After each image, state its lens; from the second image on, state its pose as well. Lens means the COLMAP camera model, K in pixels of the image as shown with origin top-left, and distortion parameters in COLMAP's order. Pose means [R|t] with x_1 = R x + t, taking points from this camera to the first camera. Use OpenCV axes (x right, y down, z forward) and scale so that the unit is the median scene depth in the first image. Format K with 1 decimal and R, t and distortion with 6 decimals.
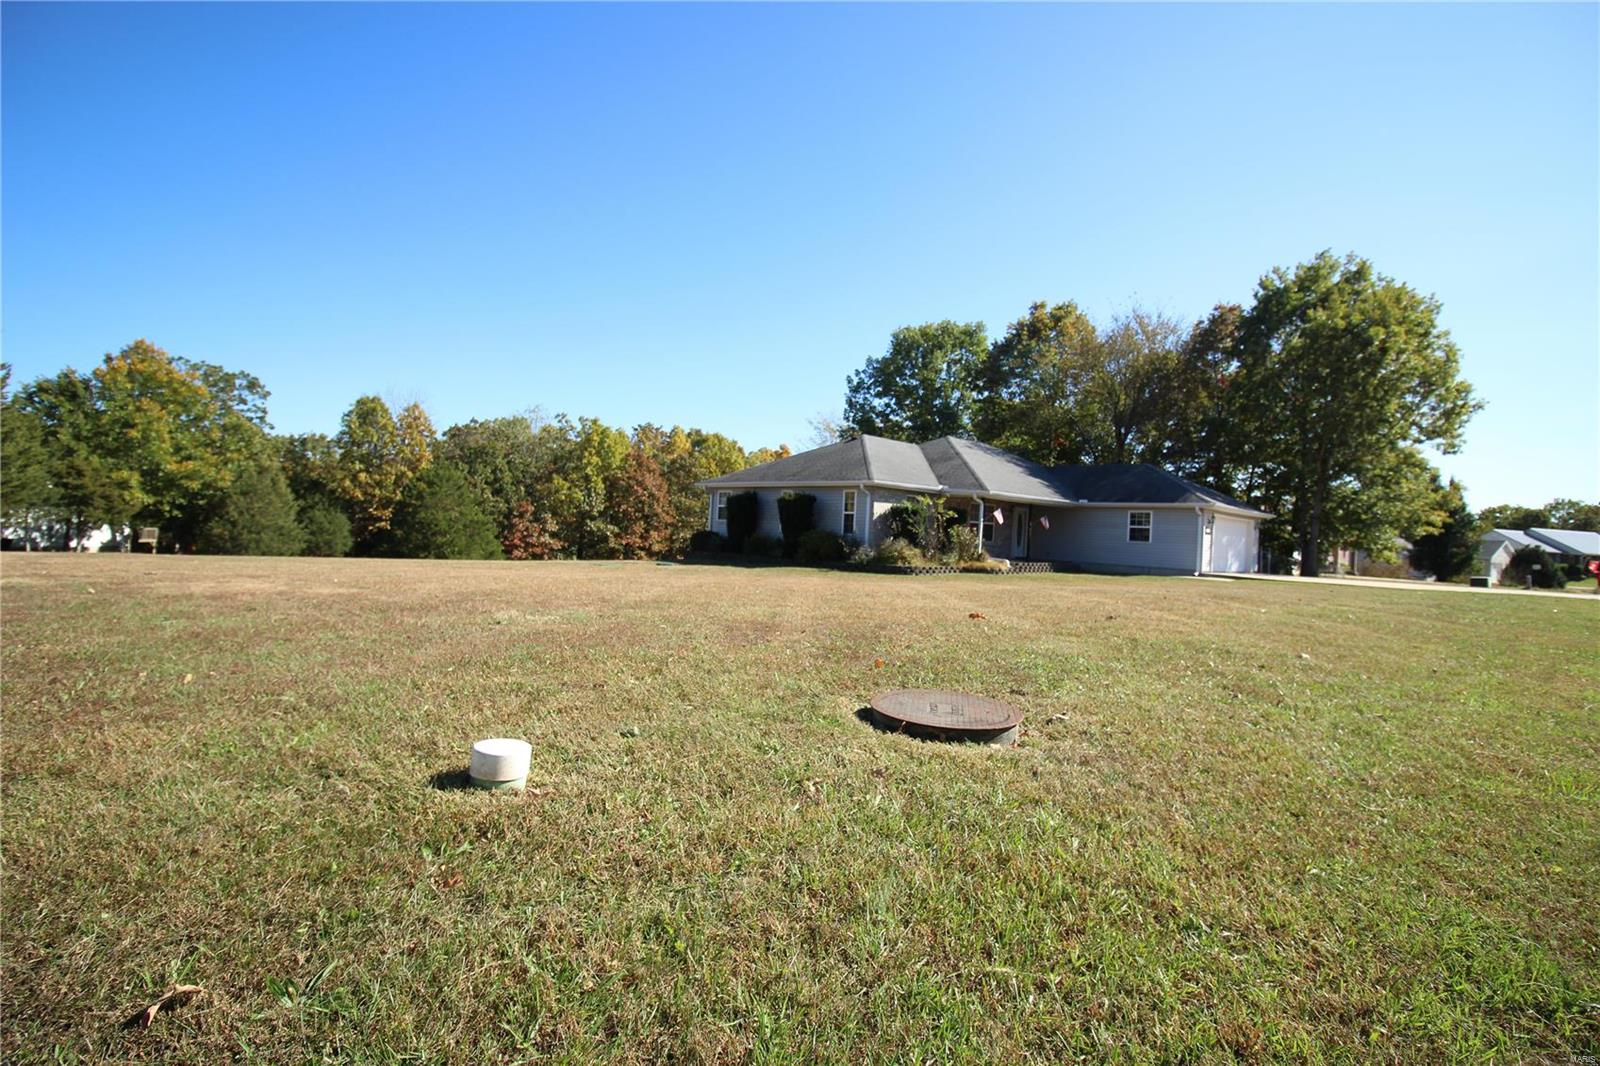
lens RADIAL K [[741.8, 0, 796.8], [0, 741.8, 532.0], [0, 0, 1]] dist [-0.000281, -0.012801]
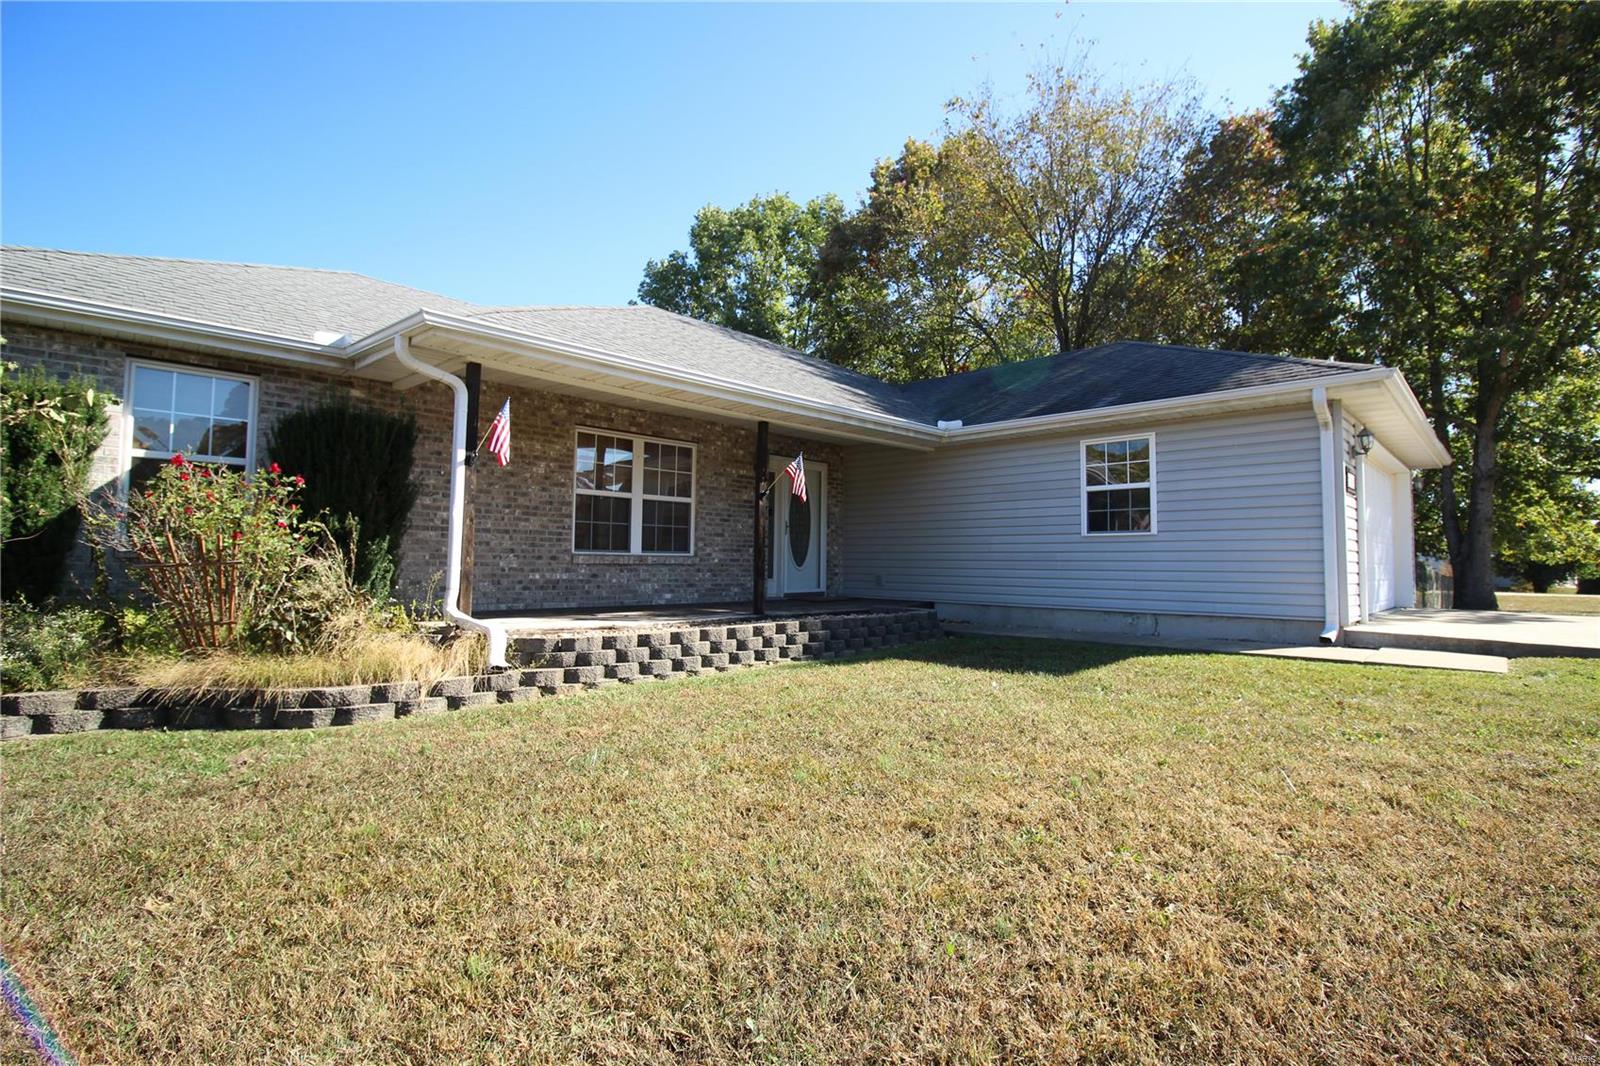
lens RADIAL K [[741.8, 0, 801.6], [0, 741.8, 533.5], [0, 0, 1]] dist [-0.000281, -0.012801]
pose [[0.997976, -0.039827, 0.049582, 0.313750], [0.041729, 0.998408, -0.037947, 0.019230], [-0.047992, 0.039939, 0.998049, 0.696521]]
